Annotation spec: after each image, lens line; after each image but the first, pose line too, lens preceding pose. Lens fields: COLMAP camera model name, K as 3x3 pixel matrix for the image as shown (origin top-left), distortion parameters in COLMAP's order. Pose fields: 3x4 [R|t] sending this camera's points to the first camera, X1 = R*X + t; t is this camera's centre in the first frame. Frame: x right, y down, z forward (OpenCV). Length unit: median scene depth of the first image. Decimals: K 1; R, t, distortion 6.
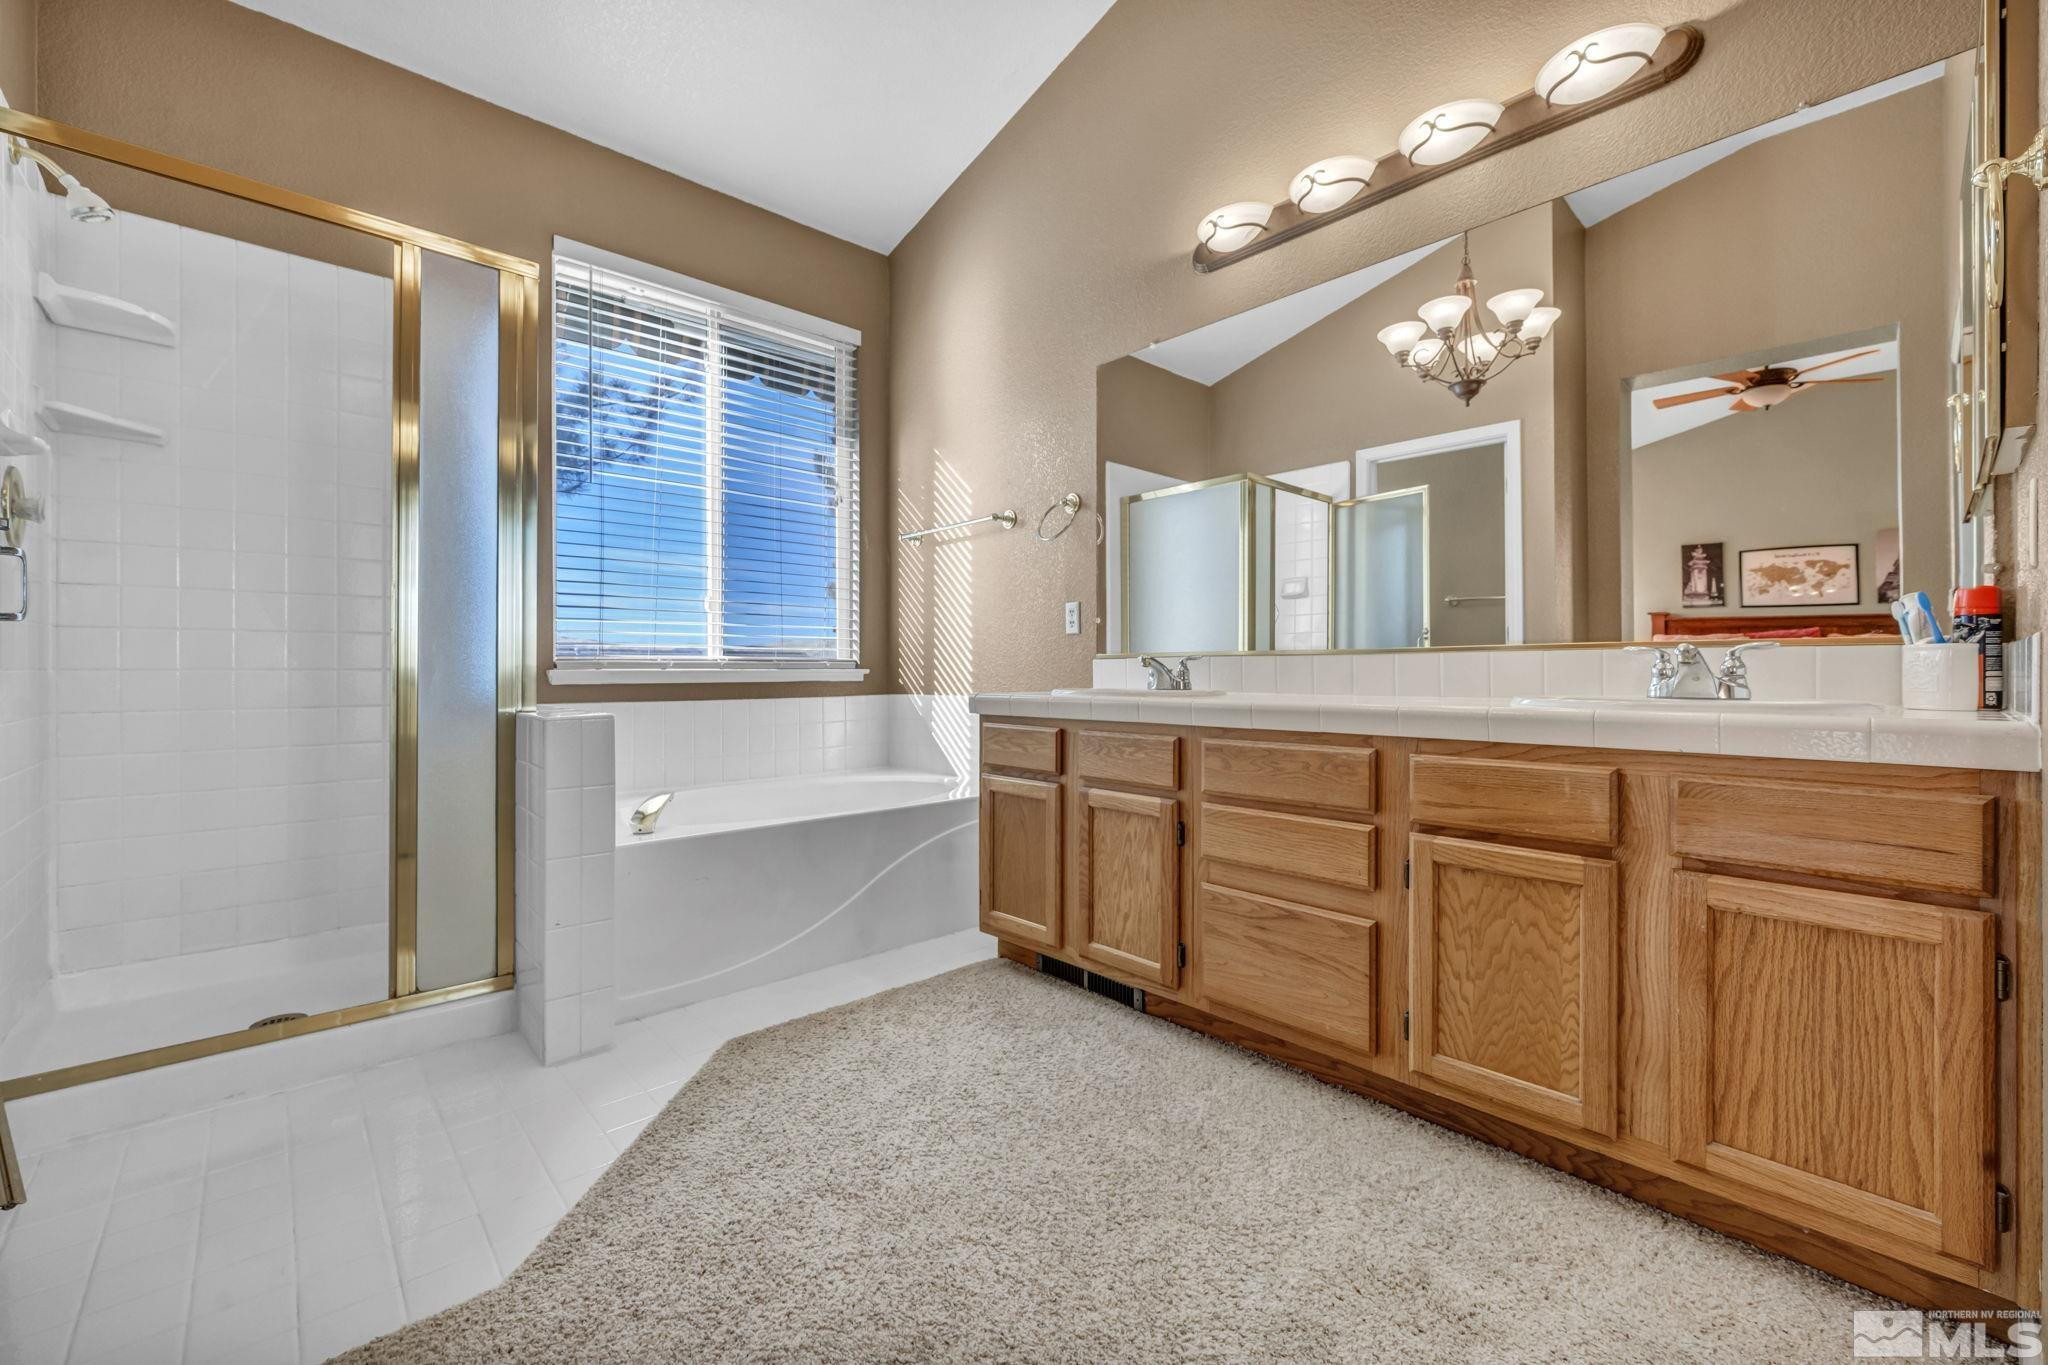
lens RADIAL K [[814.5, 0, 1021.6], [0, 814.5, 670.4], [0, 0, 1]] dist [-0.002628, 0.000003]
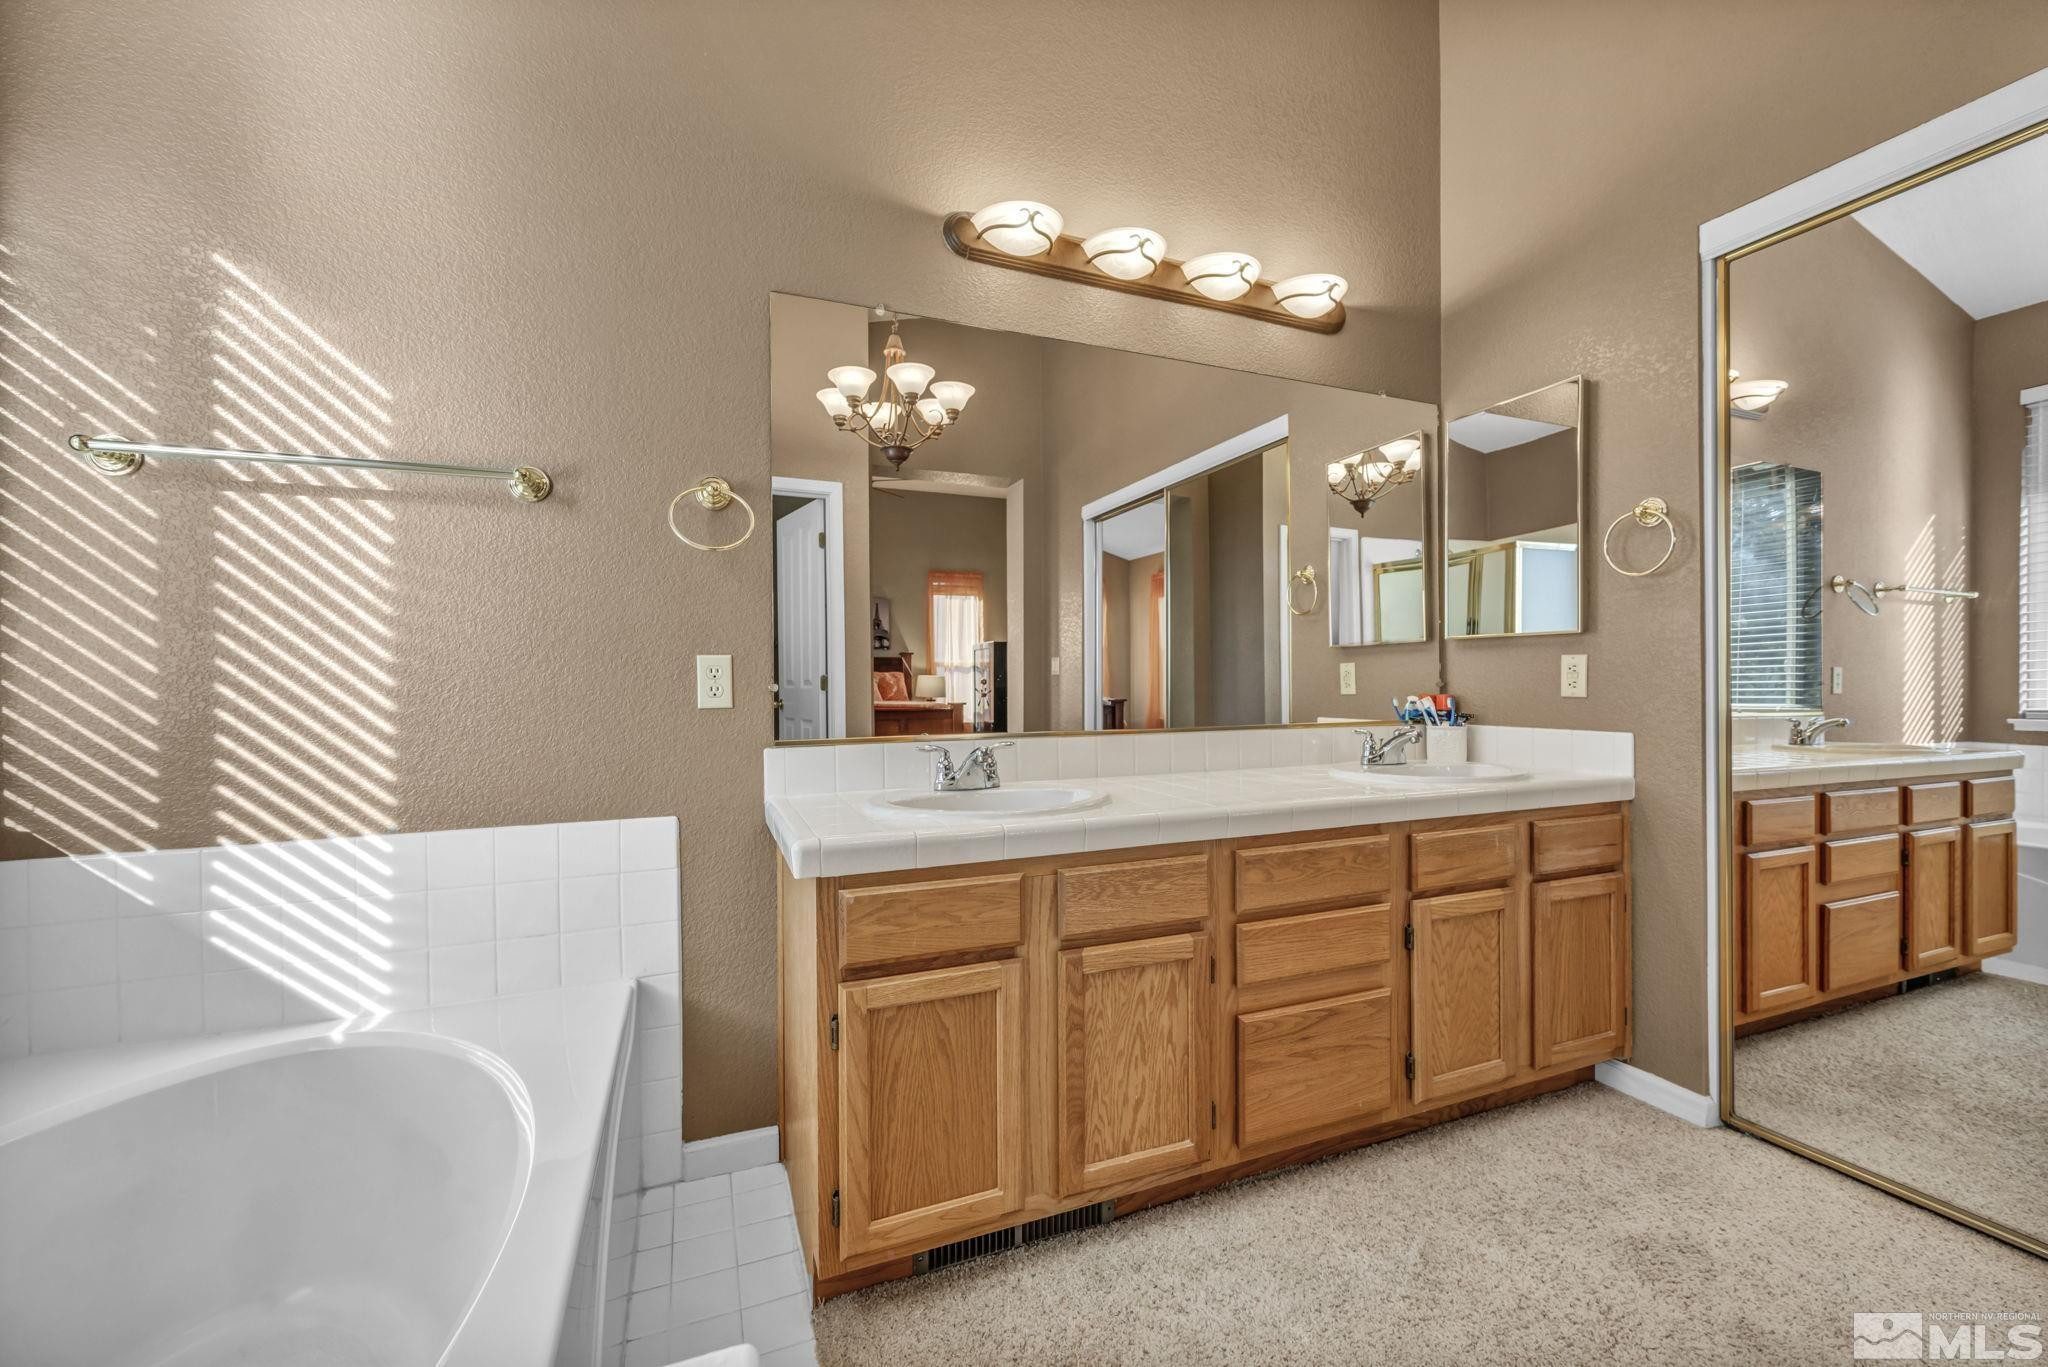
lens RADIAL K [[814.5, 0, 1022.4], [0, 814.5, 687.5], [0, 0, 1]] dist [-0.002628, 0.000003]
pose [[0.351948, -0.001313, 0.936019, -0.565573], [0.006467, 0.999979, -0.001029, -0.077381], [-0.935997, 0.006416, 0.351949, 0.764769]]
